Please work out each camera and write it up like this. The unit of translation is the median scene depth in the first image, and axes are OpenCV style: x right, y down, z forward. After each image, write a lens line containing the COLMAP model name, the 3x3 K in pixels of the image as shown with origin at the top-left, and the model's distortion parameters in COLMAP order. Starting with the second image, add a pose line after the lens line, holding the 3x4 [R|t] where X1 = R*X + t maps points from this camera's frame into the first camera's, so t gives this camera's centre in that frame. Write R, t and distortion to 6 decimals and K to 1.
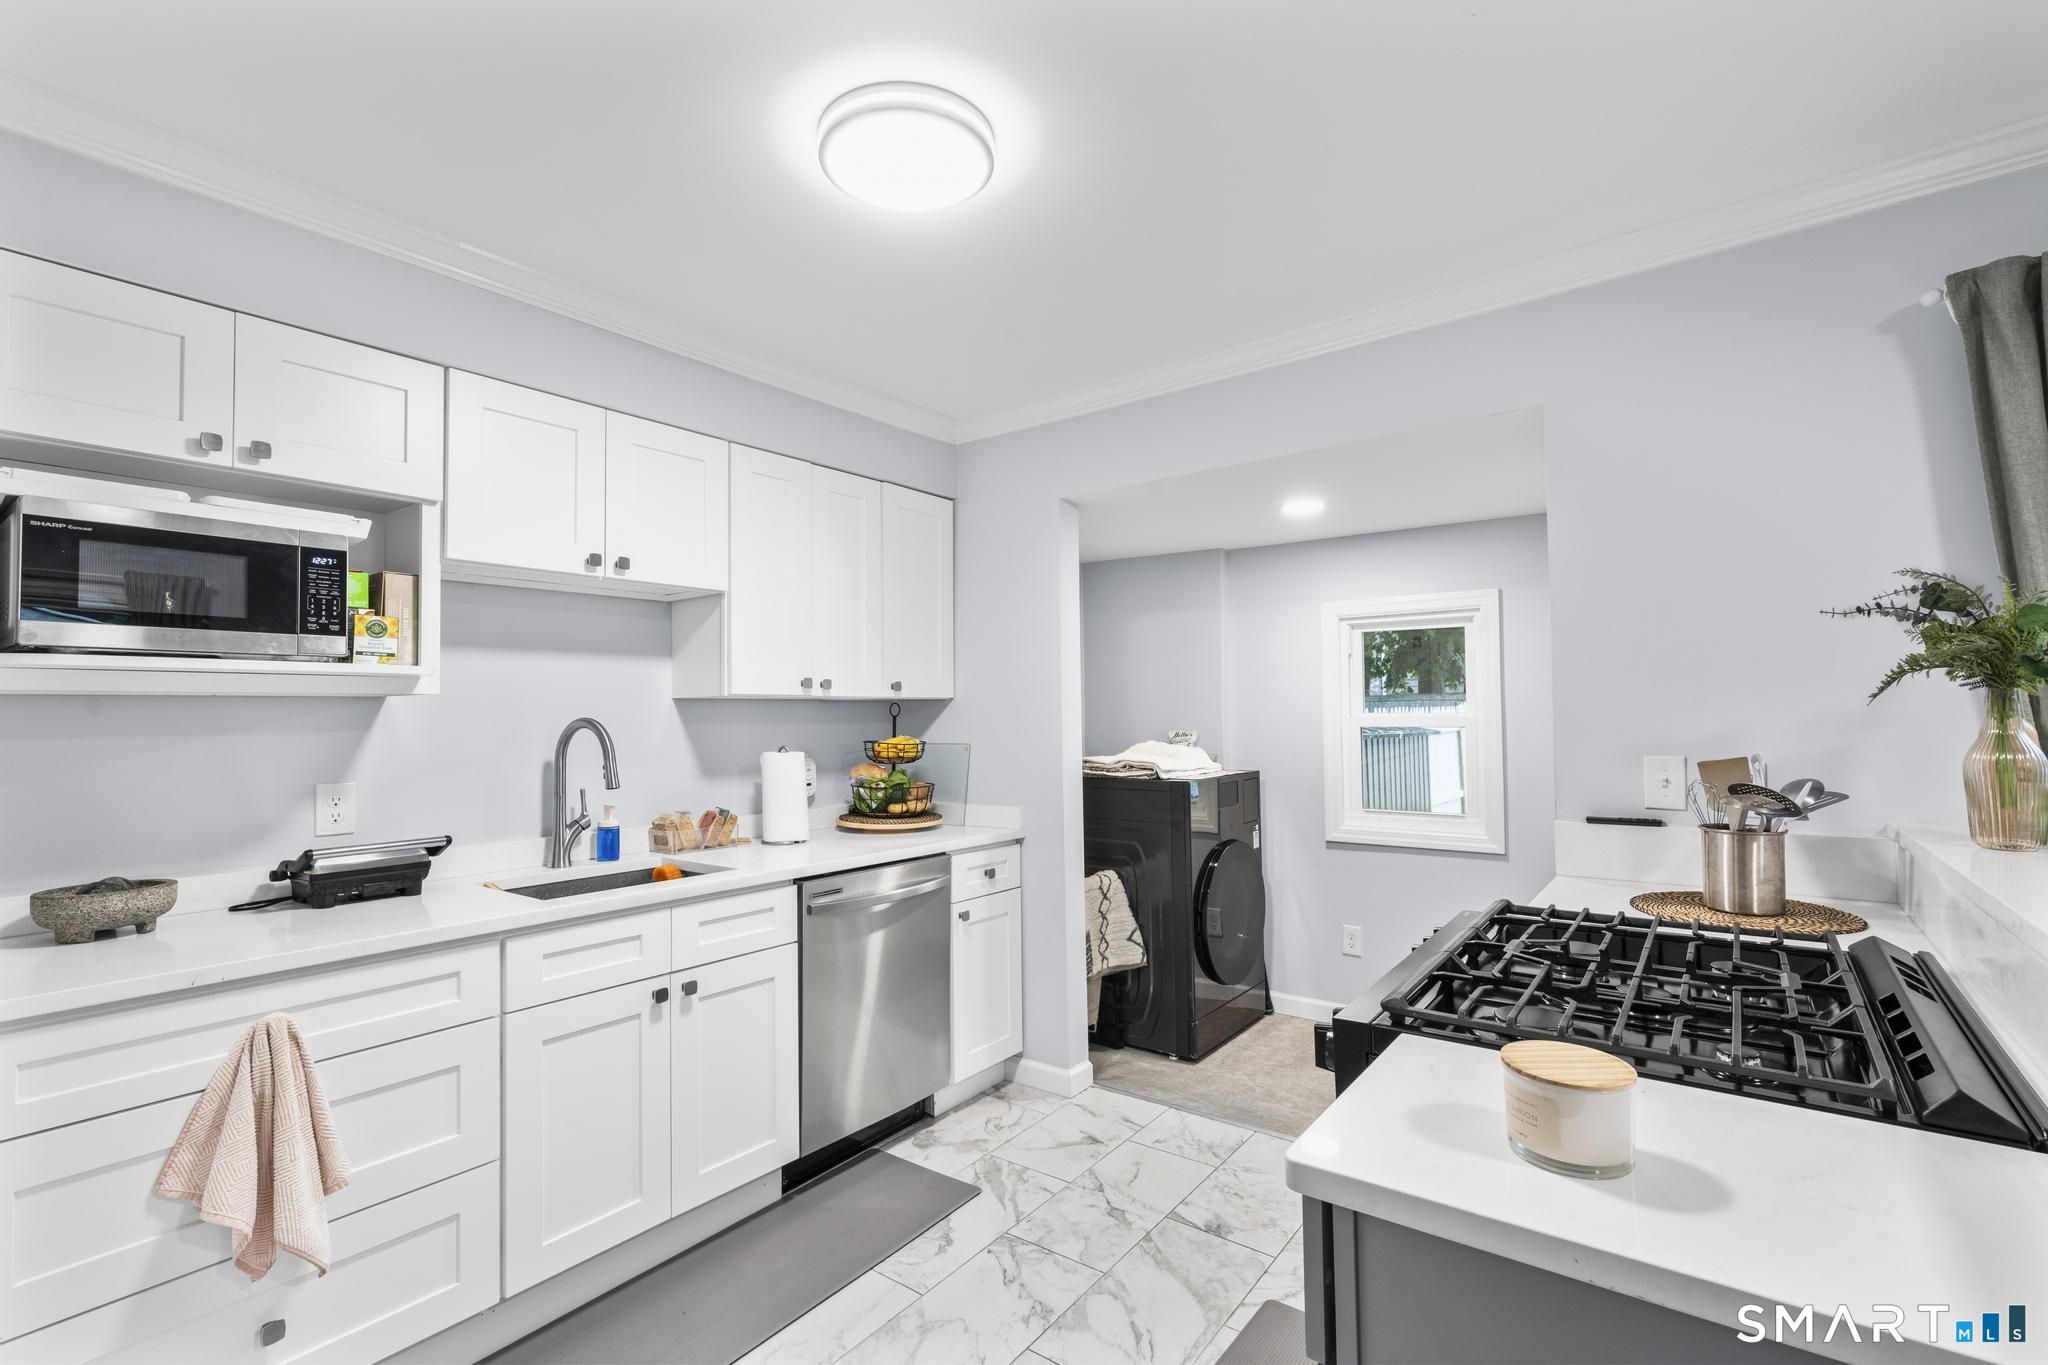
lens RADIAL K [[919.2, 0, 1024.0], [0, 919.2, 682.5], [0, 0, 1]] dist [-0.008545, 0.004819]
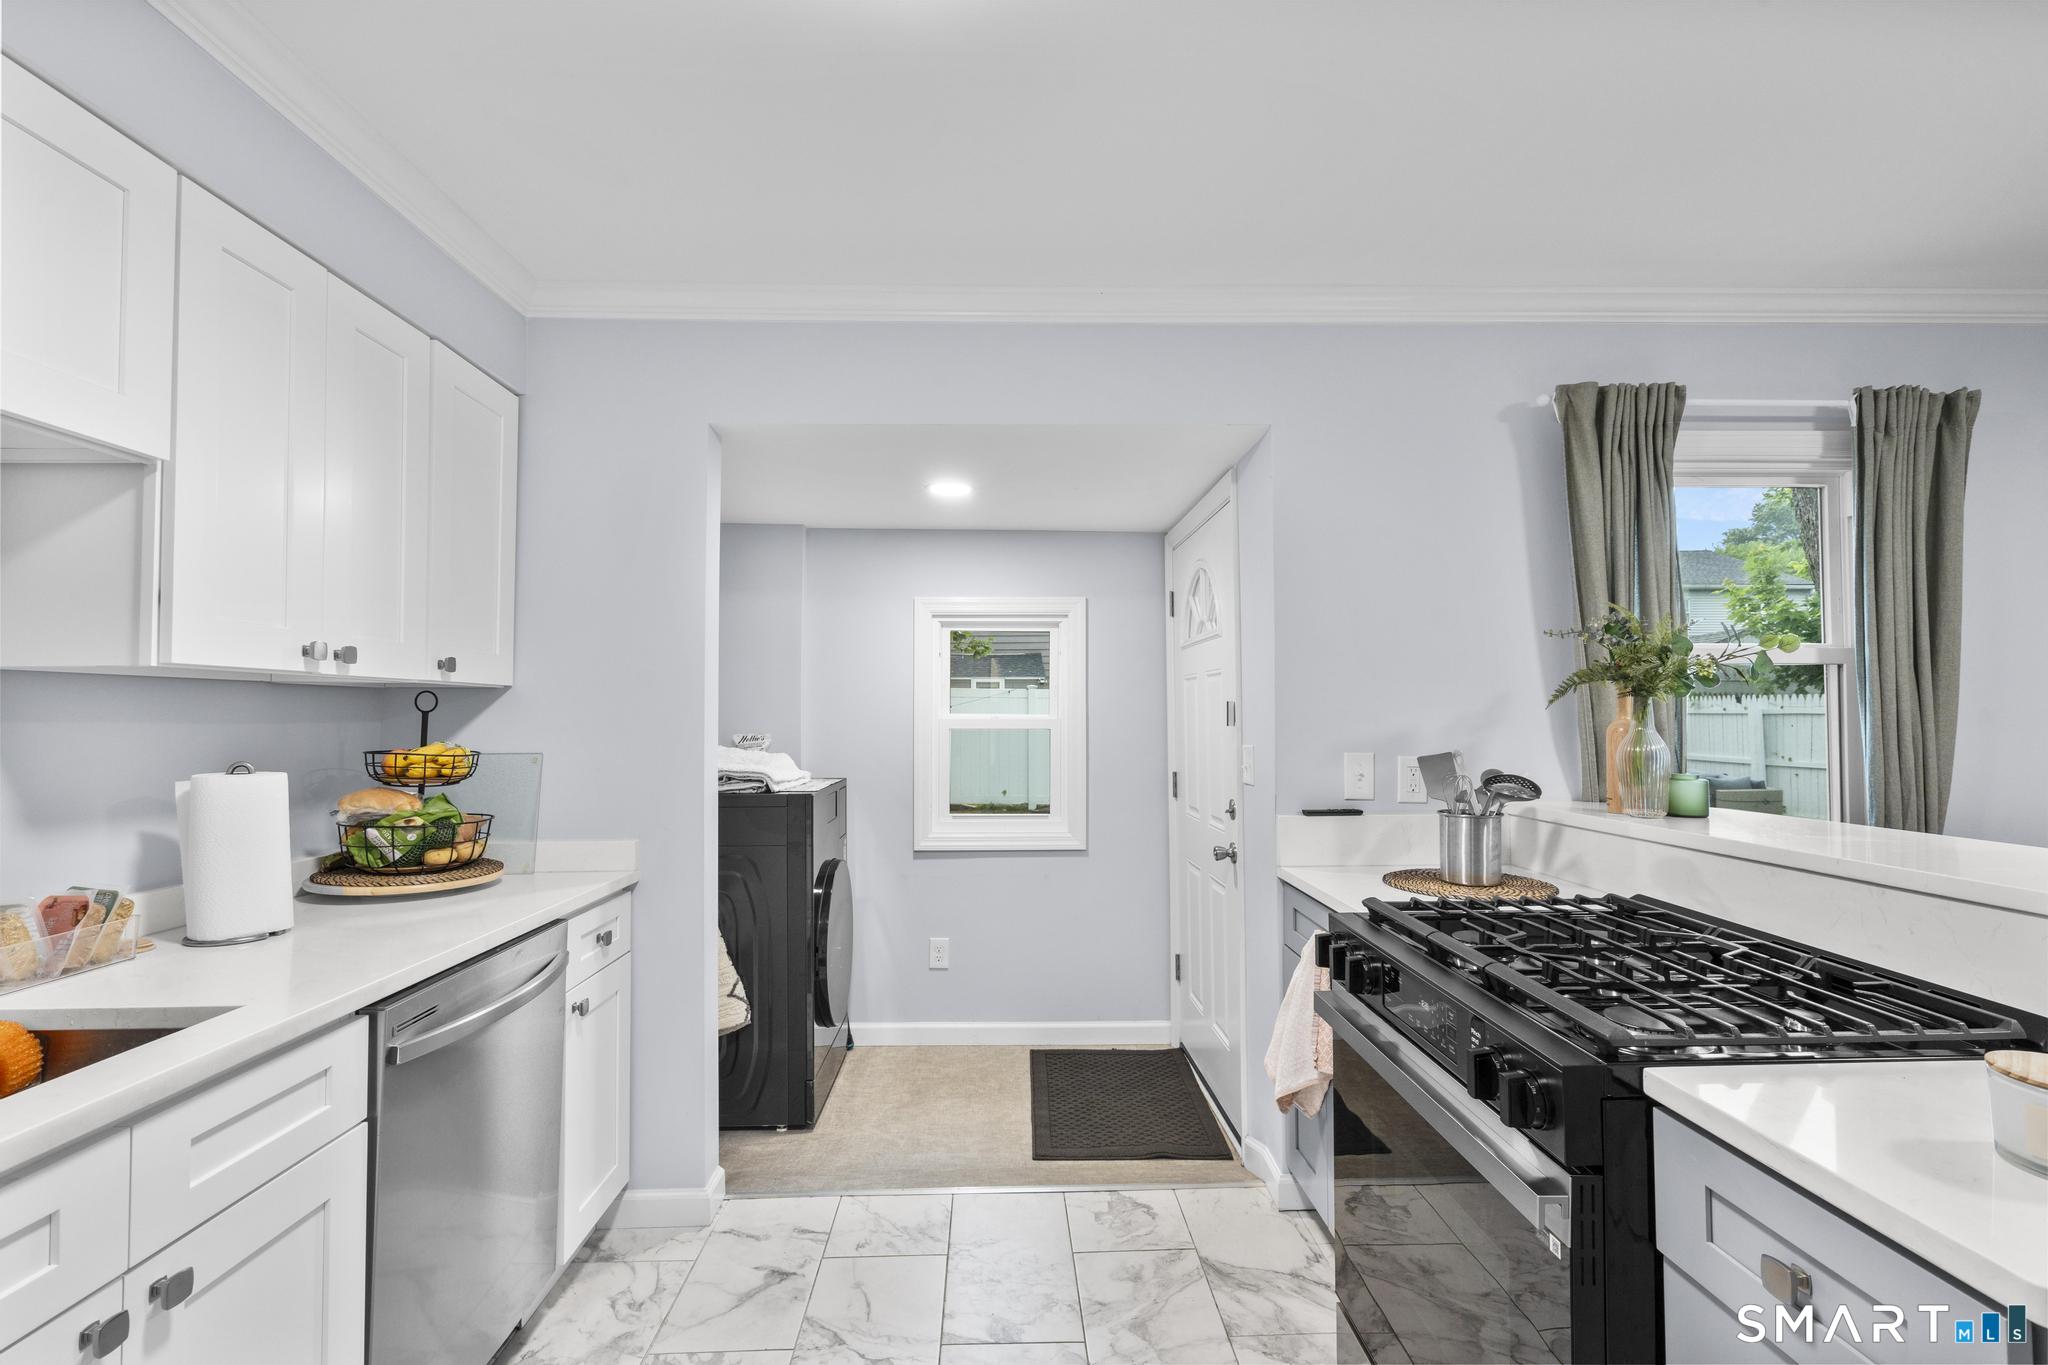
lens RADIAL K [[919.2, 0, 1024.0], [0, 919.2, 682.5], [0, 0, 1]] dist [-0.008545, 0.004819]
pose [[0.772902, 0.031371, 0.633749, -0.230740], [-0.028419, 0.999486, -0.014817, 0.014702], [-0.633888, -0.006559, 0.773397, 0.256167]]
